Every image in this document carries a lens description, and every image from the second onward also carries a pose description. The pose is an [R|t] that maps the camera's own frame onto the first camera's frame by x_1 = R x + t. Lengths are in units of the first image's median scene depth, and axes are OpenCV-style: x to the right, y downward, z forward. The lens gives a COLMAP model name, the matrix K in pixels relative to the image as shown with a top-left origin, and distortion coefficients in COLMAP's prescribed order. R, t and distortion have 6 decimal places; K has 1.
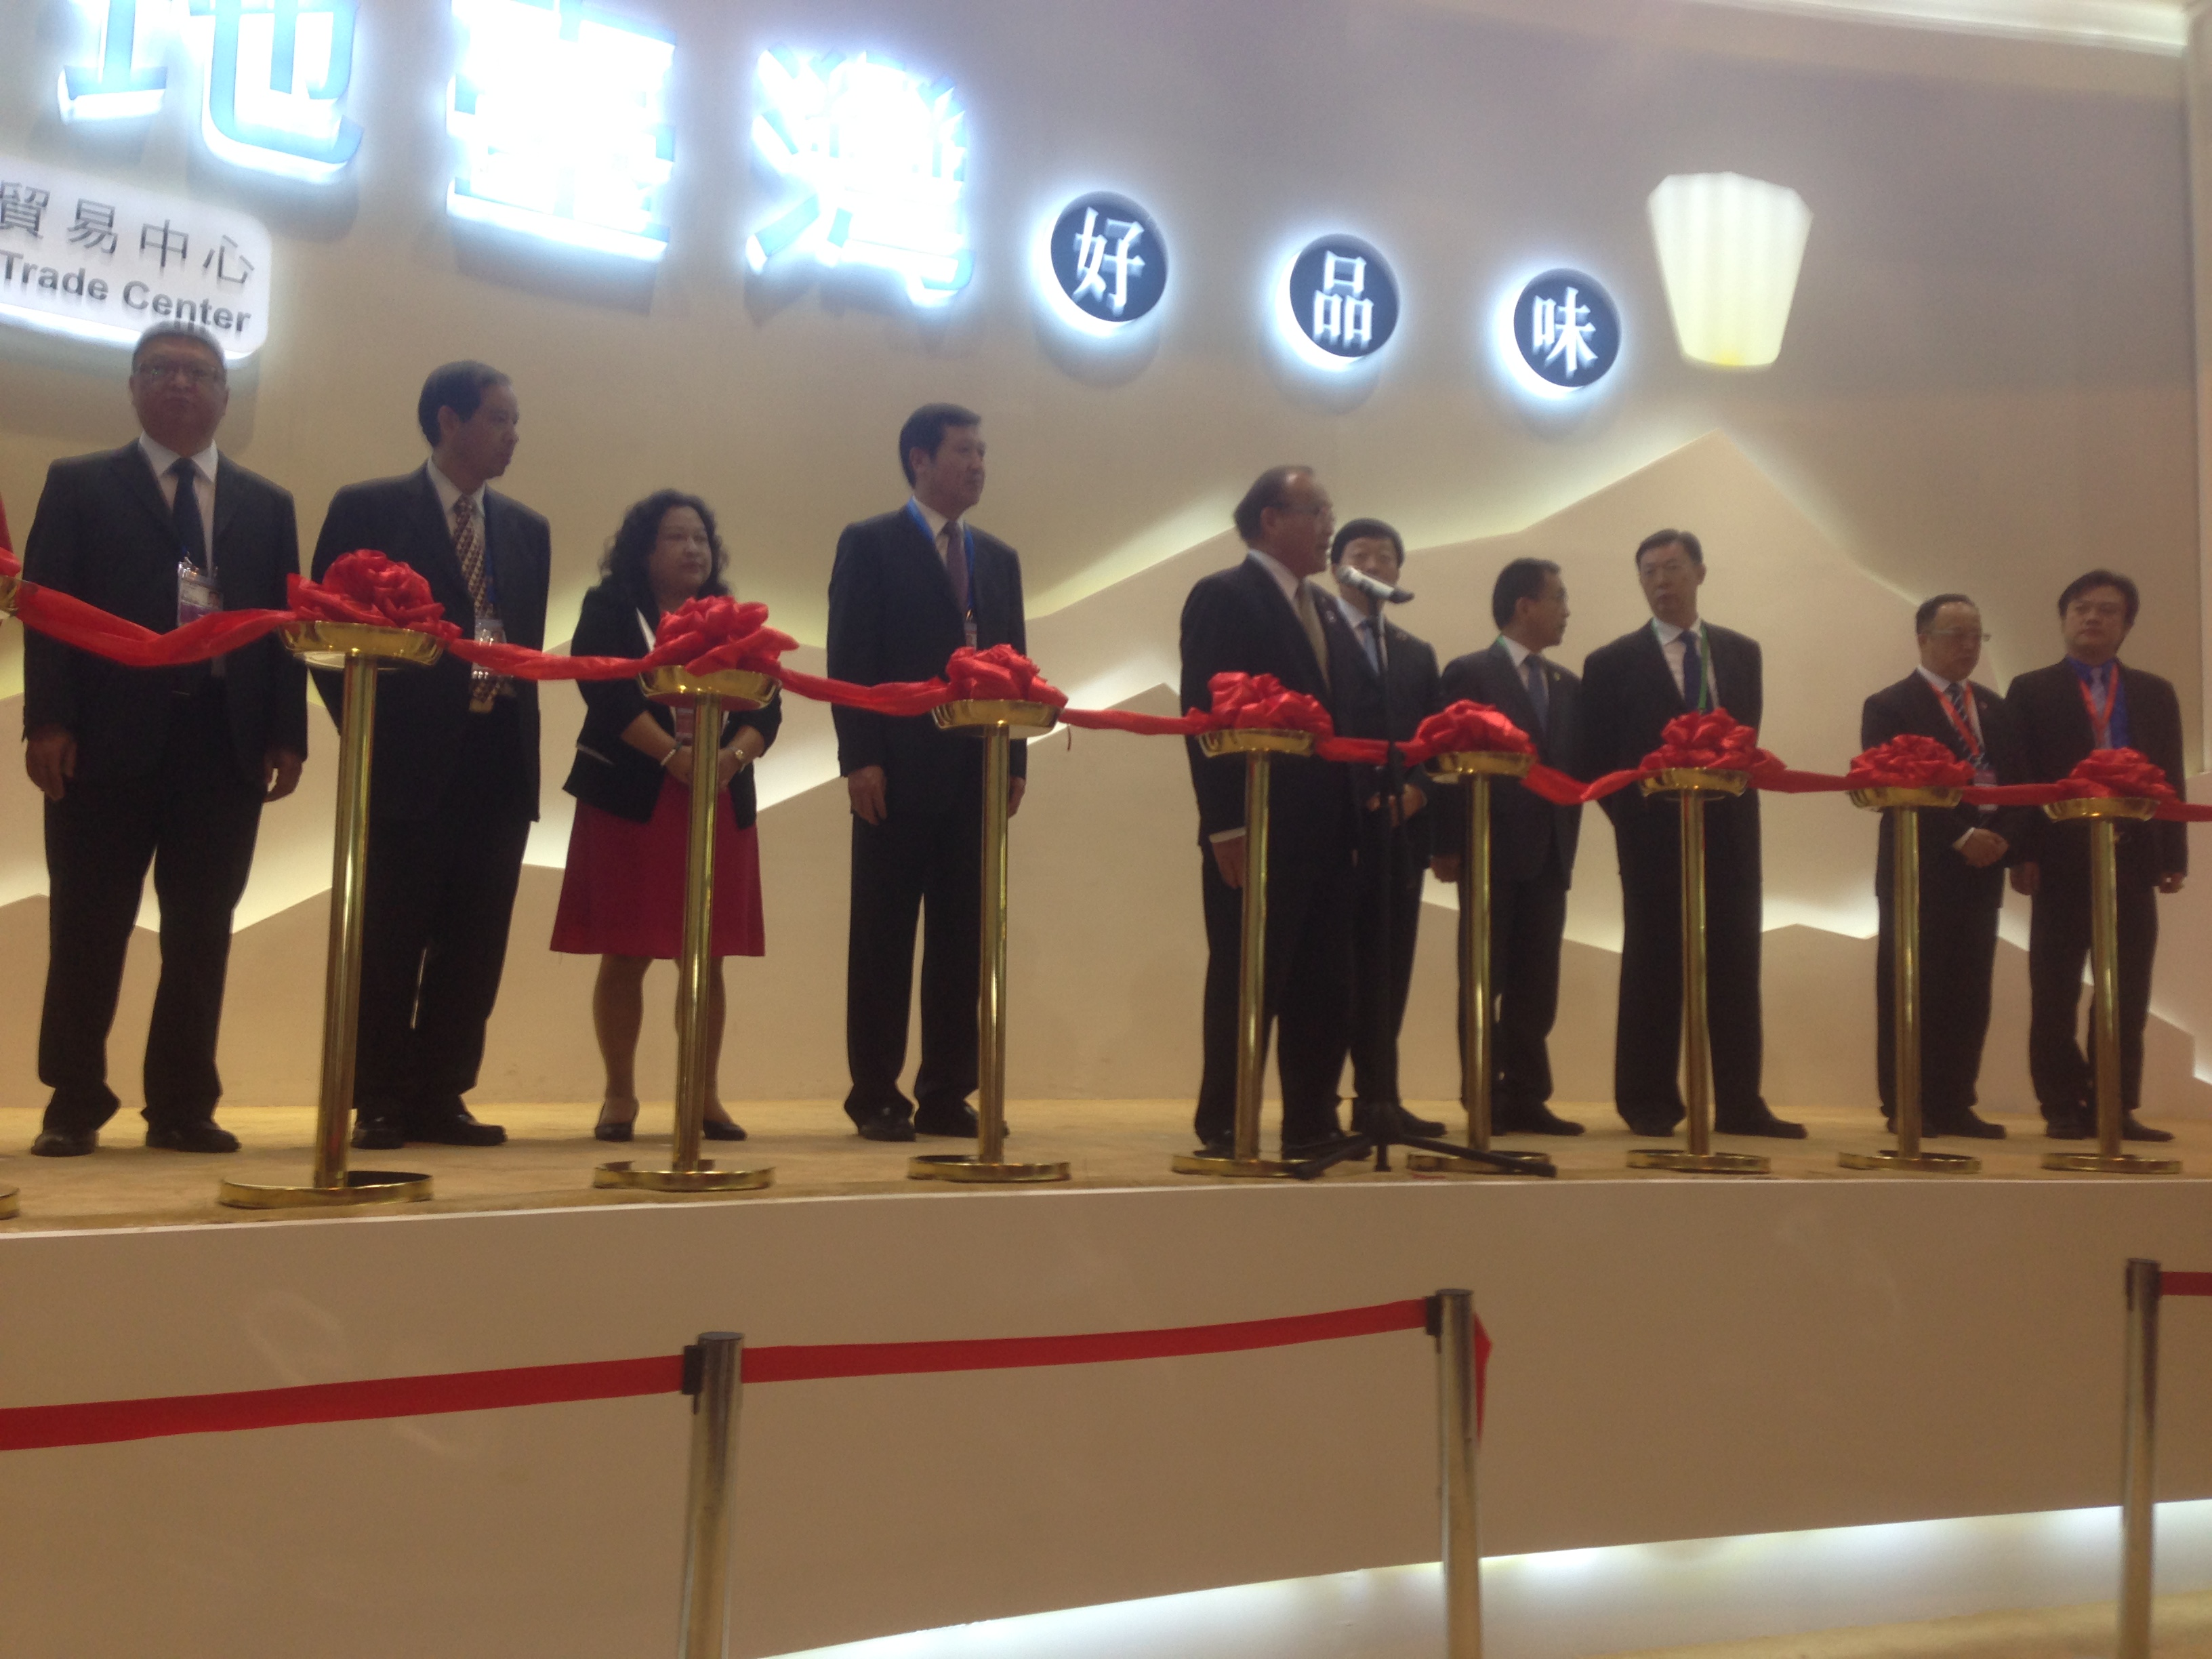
lens RADIAL K [[1954.2, 0, 1114.4], [0, 1954.2, 831.1], [0, 0, 1]] dist [0.005547, -0.059673]
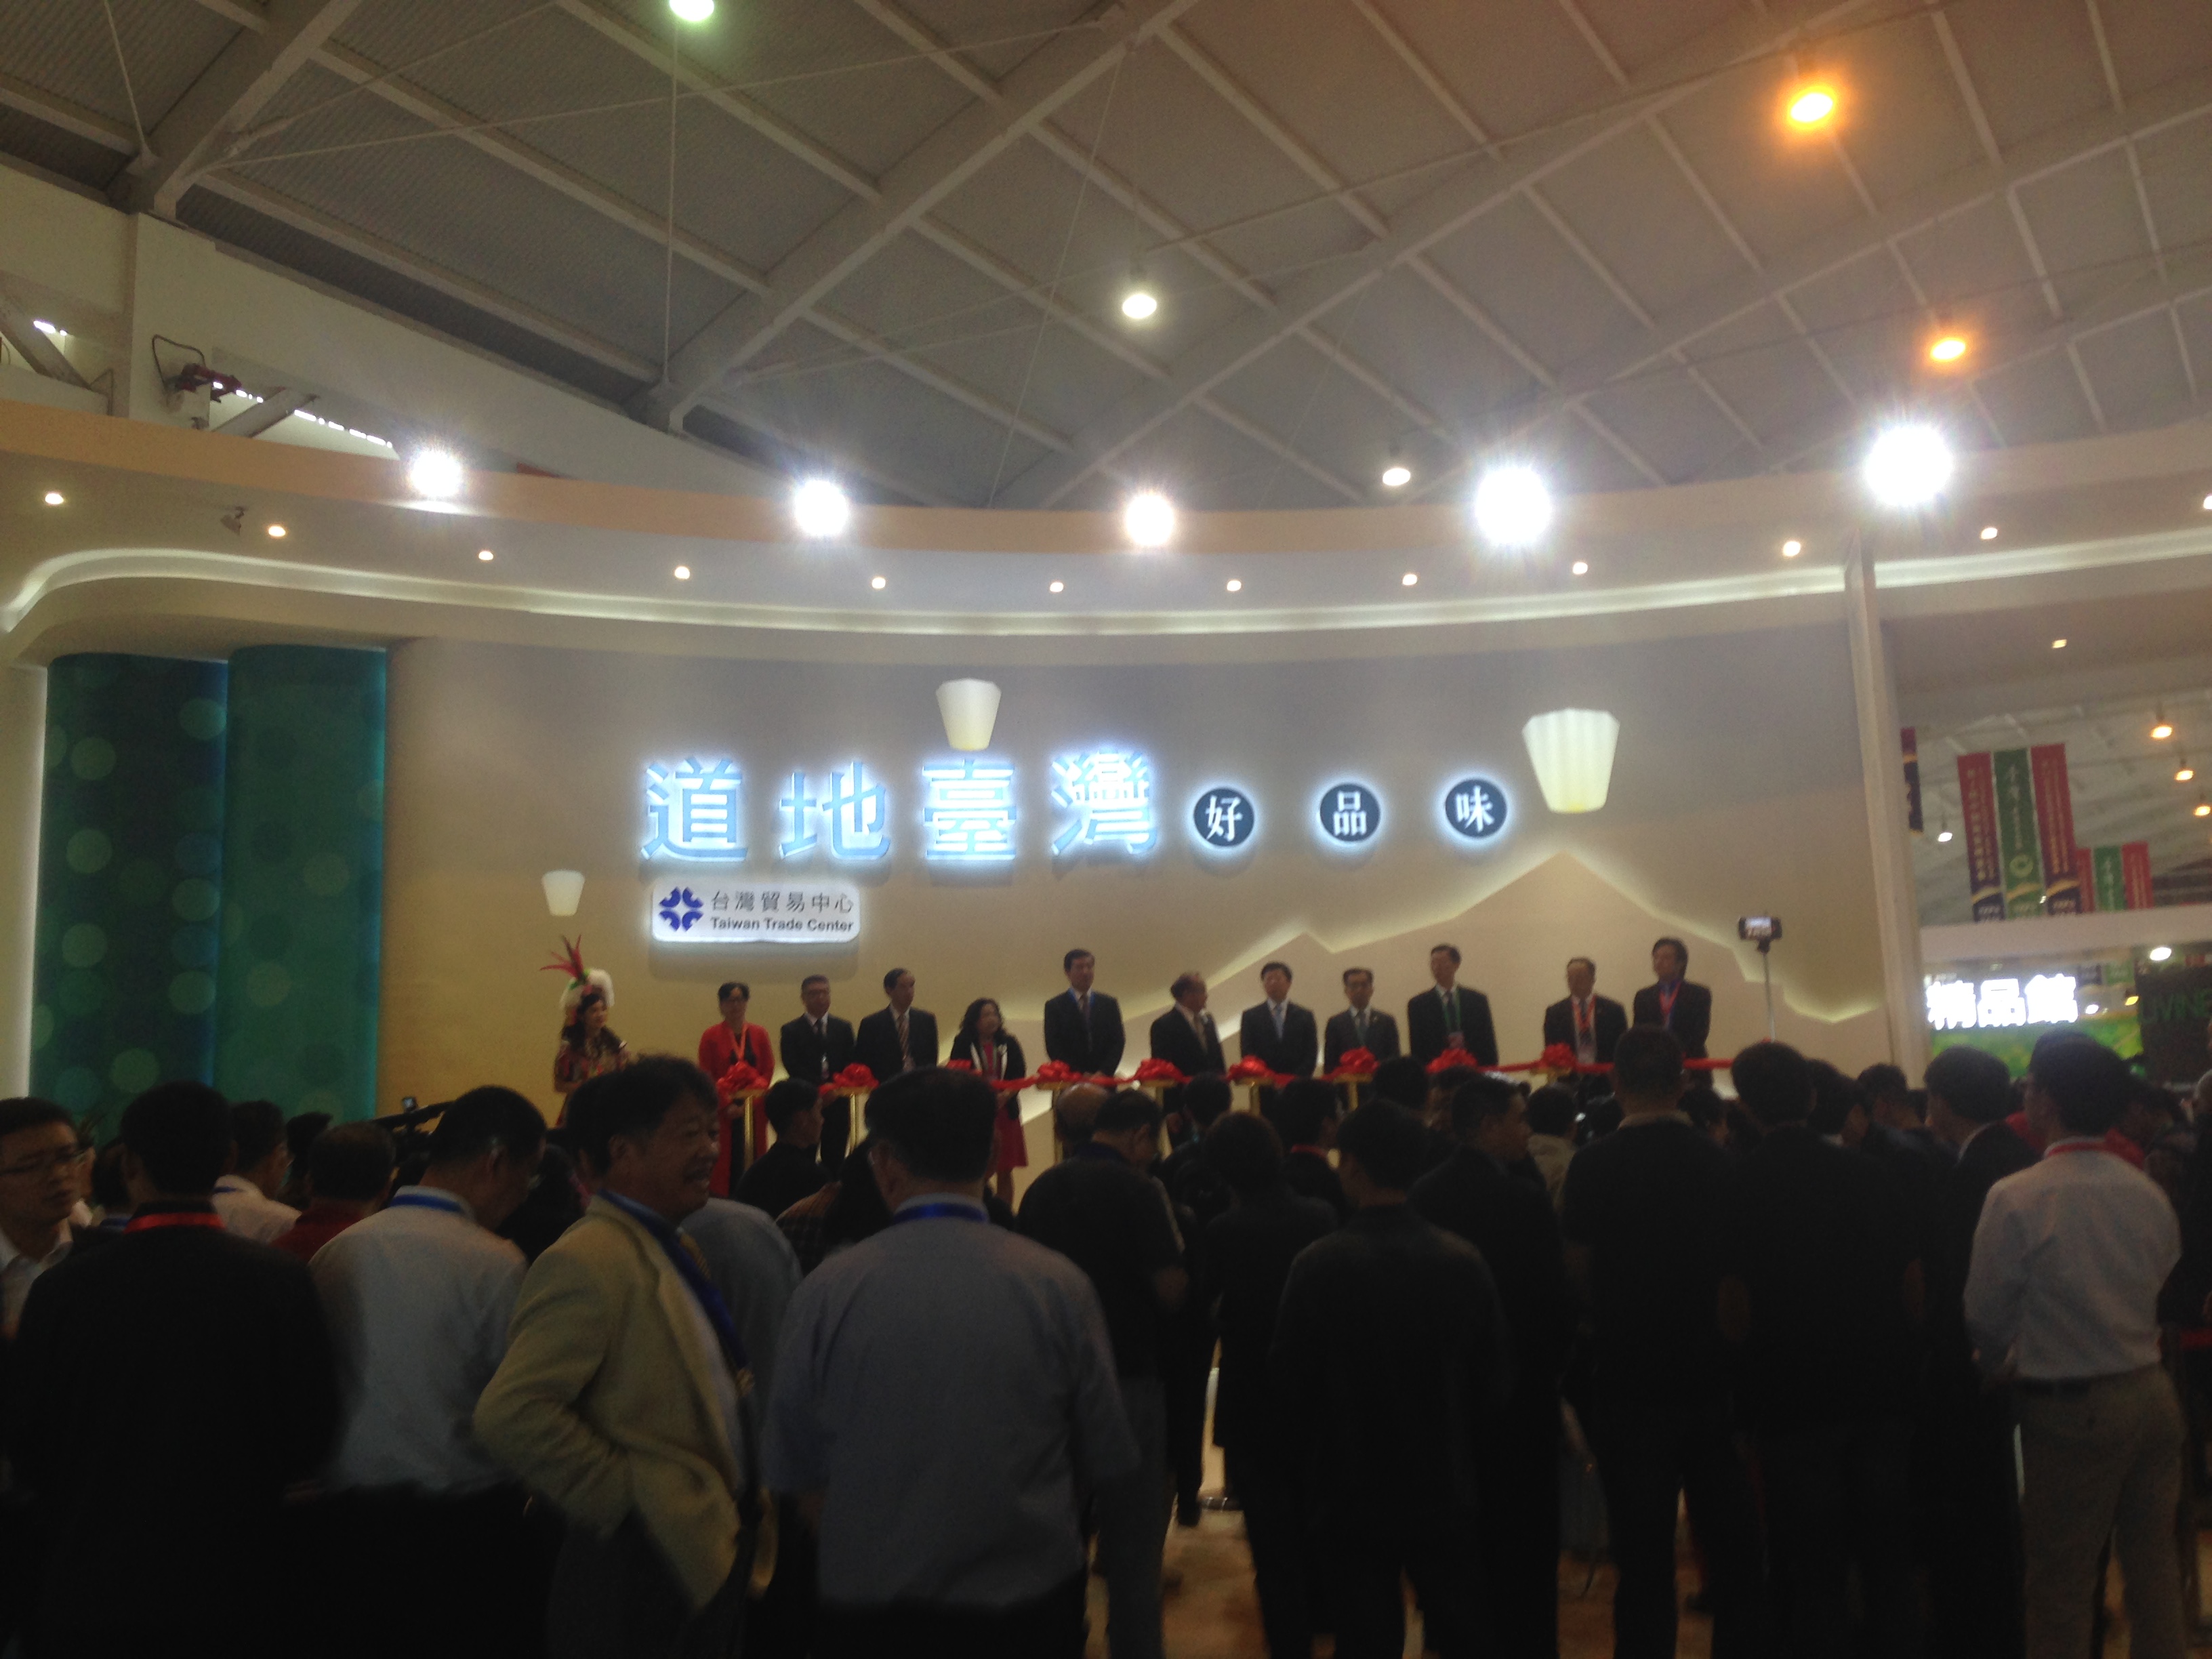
lens RADIAL K [[1954.2, 0, 1103.2], [0, 1954.2, 830.1], [0, 0, 1]] dist [0.005547, -0.059673]
pose [[0.926654, -0.104141, -0.361203, 0.638791], [0.076531, 0.993000, -0.089962, -0.097379], [0.368043, 0.055720, 0.928138, -1.015242]]
